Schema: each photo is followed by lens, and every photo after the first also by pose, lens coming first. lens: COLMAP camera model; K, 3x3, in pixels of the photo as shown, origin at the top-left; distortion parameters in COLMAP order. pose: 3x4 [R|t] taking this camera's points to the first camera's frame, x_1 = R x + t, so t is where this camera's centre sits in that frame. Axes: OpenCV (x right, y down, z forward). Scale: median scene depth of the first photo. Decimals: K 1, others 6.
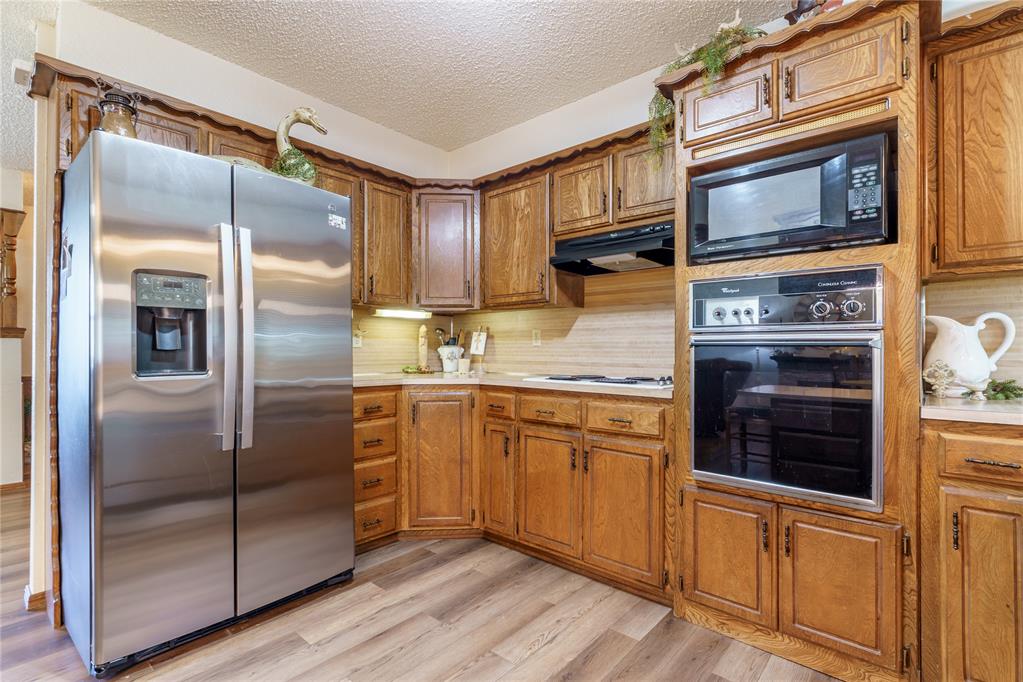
lens RADIAL K [[480.7, 0, 511.4], [0, 480.7, 348.0], [0, 0, 1]] dist [0.002551, 0.000407]
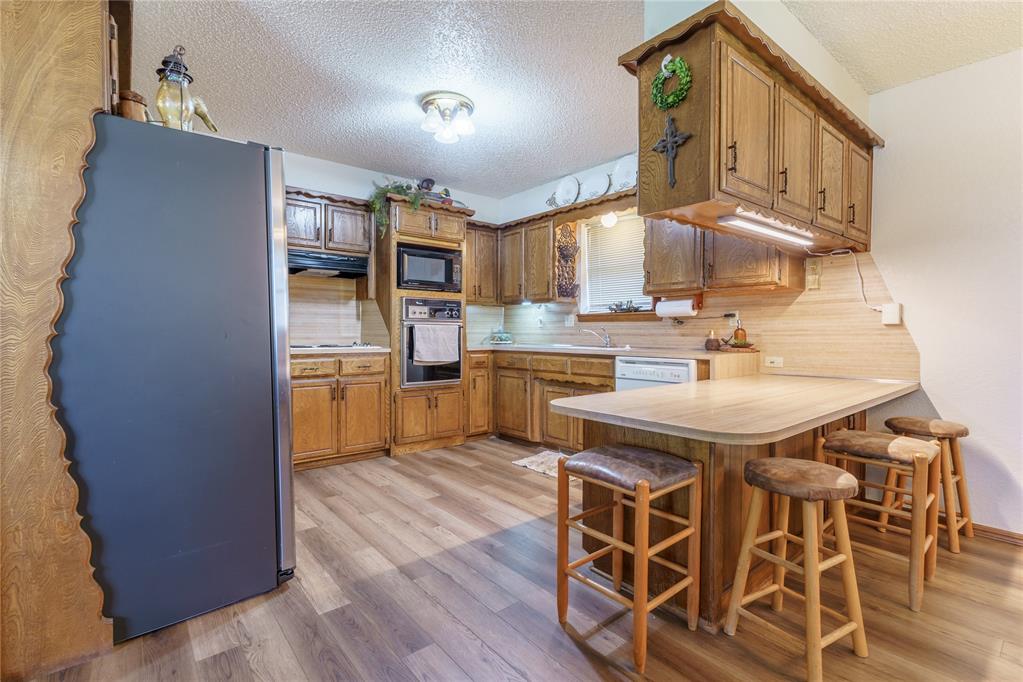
lens RADIAL K [[472.3, 0, 511.5], [0, 472.3, 341.0], [0, 0, 1]] dist [0.003169, 0.000932]
pose [[0.161531, -0.023000, 0.986600, -1.583853], [-0.008611, 0.999657, 0.024714, 0.003763], [-0.986830, -0.012488, 0.161278, 0.166057]]
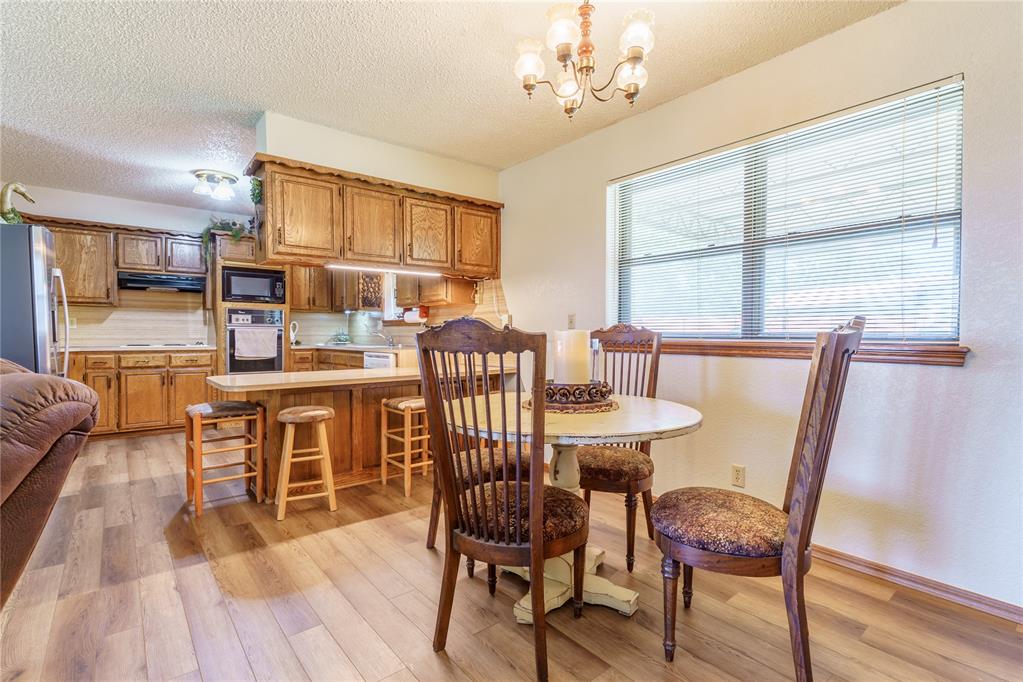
lens RADIAL K [[491.2, 0, 509.7], [0, 491.2, 341.3], [0, 0, 1]] dist [0.015667, 0.000519]
pose [[0.177222, -0.016562, 0.984032, -2.123318], [-0.007655, 0.999805, 0.018206, -0.004487], [-0.984141, -0.010759, 0.177061, -1.125599]]
